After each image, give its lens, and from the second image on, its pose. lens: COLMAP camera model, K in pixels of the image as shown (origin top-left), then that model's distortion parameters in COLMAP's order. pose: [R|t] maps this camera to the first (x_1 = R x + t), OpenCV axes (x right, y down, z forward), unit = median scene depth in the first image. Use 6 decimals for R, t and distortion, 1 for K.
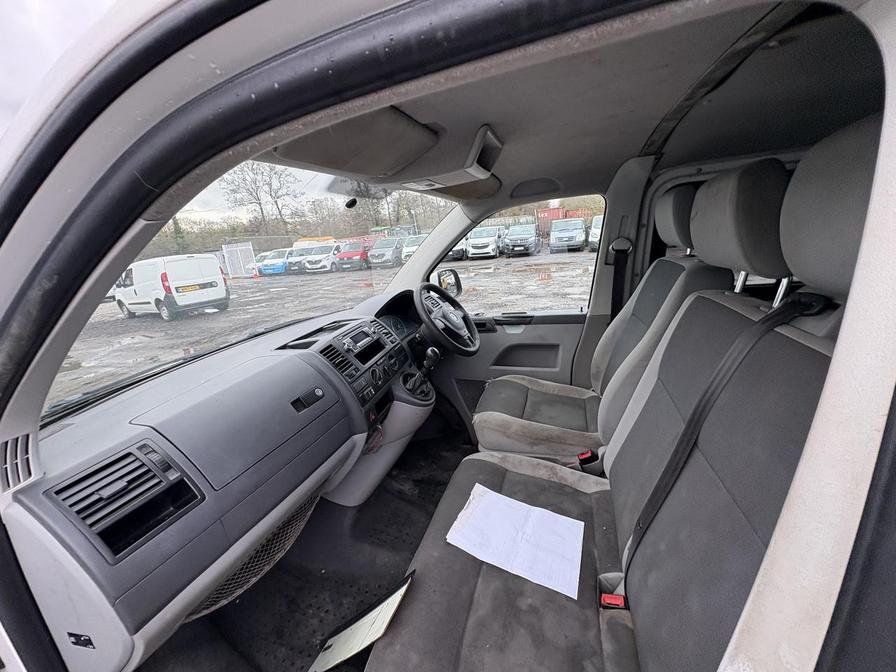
lens RADIAL K [[355.6, 0, 445.9], [0, 355.6, 334.4], [0, 0, 1]] dist [0.000850, -0.000034]
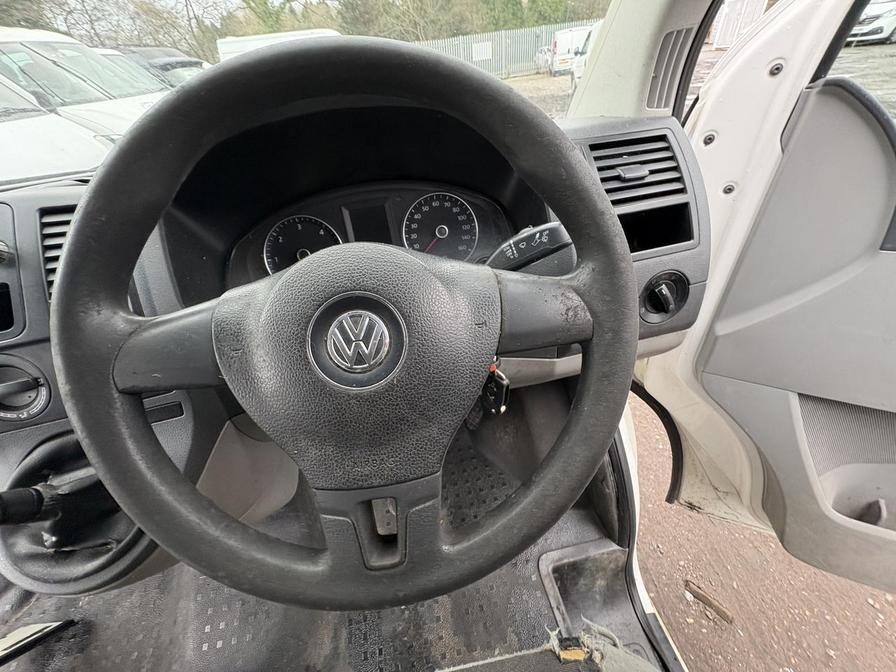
lens RADIAL K [[356.3, 0, 445.2], [0, 356.3, 334.6], [0, 0, 1]] dist [0.000955, 0.000313]
pose [[0.455595, 0.581967, -0.673608, 0.018775], [-0.175518, 0.800576, 0.572949, -0.019239], [0.872712, -0.142802, 0.466885, 0.133454]]
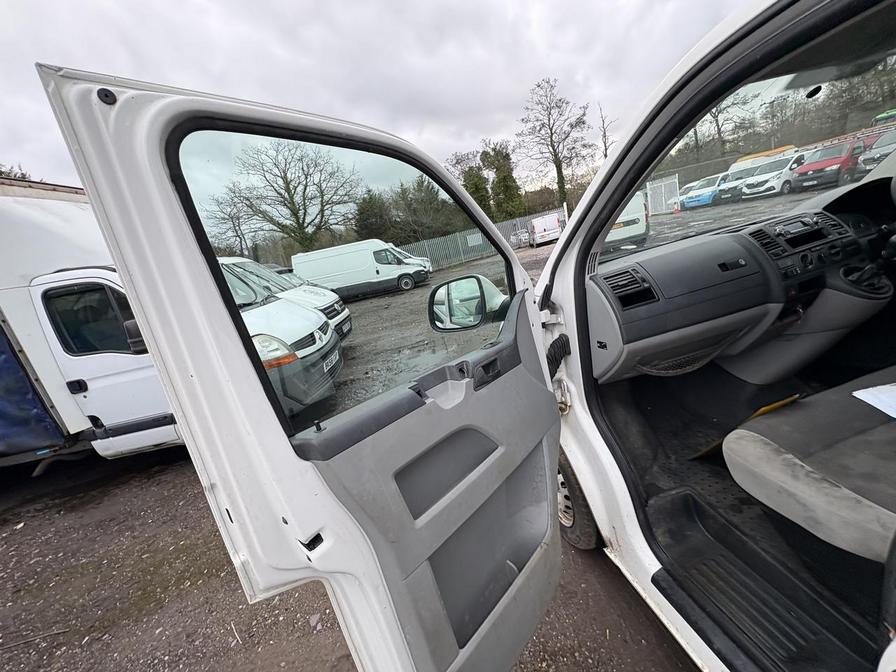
lens RADIAL K [[353.4, 0, 448.0], [0, 353.4, 336.0], [0, 0, 1]] dist [-0.001894, -0.000297]
pose [[0.509093, 0.190714, -0.839317, 0.020223], [-0.046805, 0.979834, 0.194254, 0.019409], [0.859438, -0.059609, 0.507753, -0.052623]]
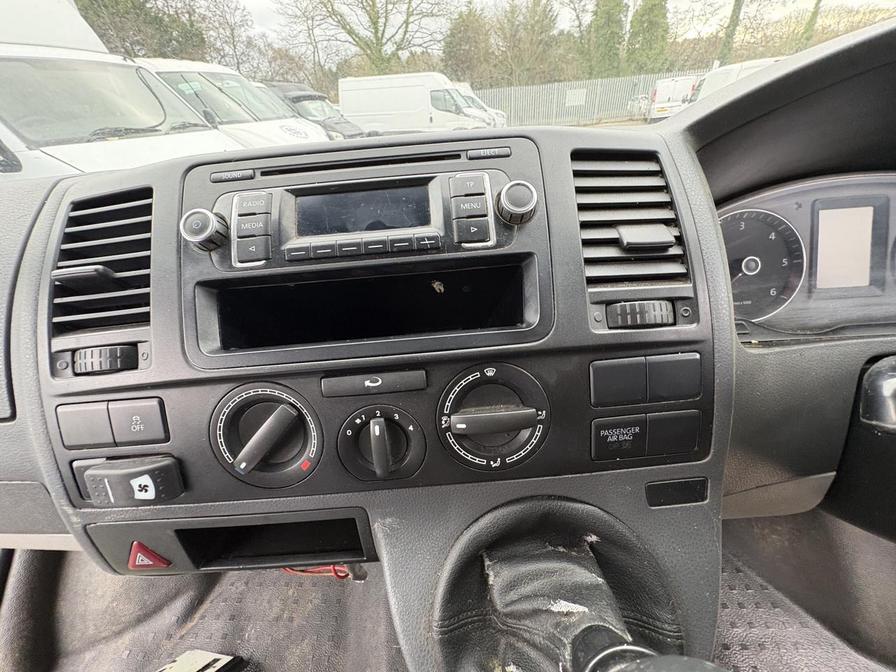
lens RADIAL K [[356.3, 0, 445.2], [0, 356.3, 334.6], [0, 0, 1]] dist [0.000955, 0.000313]
pose [[0.268050, 0.573667, -0.773987, -0.006128], [-0.207975, 0.818900, 0.534929, -0.004054], [0.940689, 0.017582, 0.338814, 0.103643]]
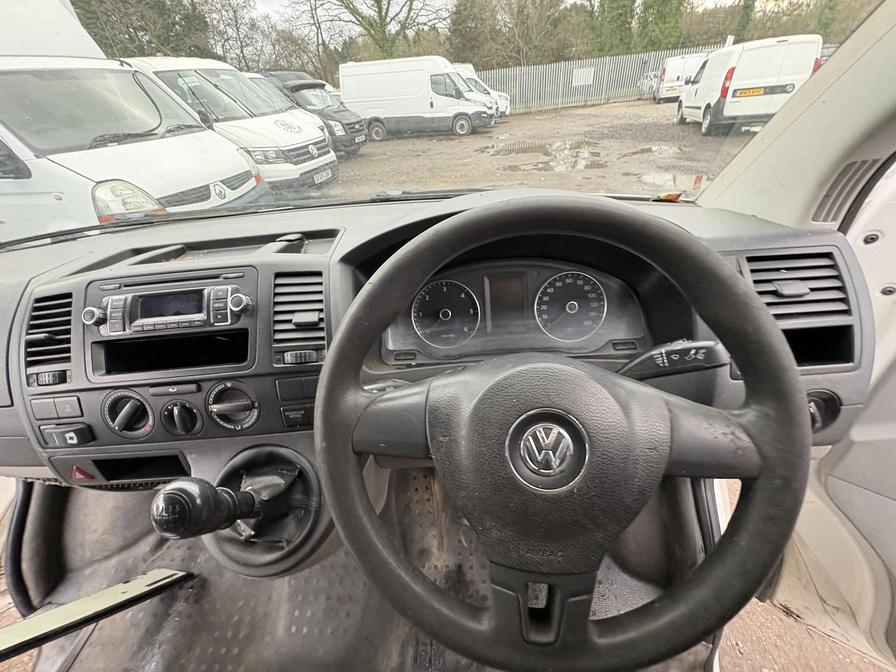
lens RADIAL K [[355.6, 0, 445.9], [0, 355.6, 334.4], [0, 0, 1]] dist [0.000850, -0.000034]
pose [[0.251395, 0.604388, -0.755986, 0.014763], [-0.192398, 0.796689, 0.572949, -0.025741], [0.948569, 0.001414, 0.316567, 0.123665]]
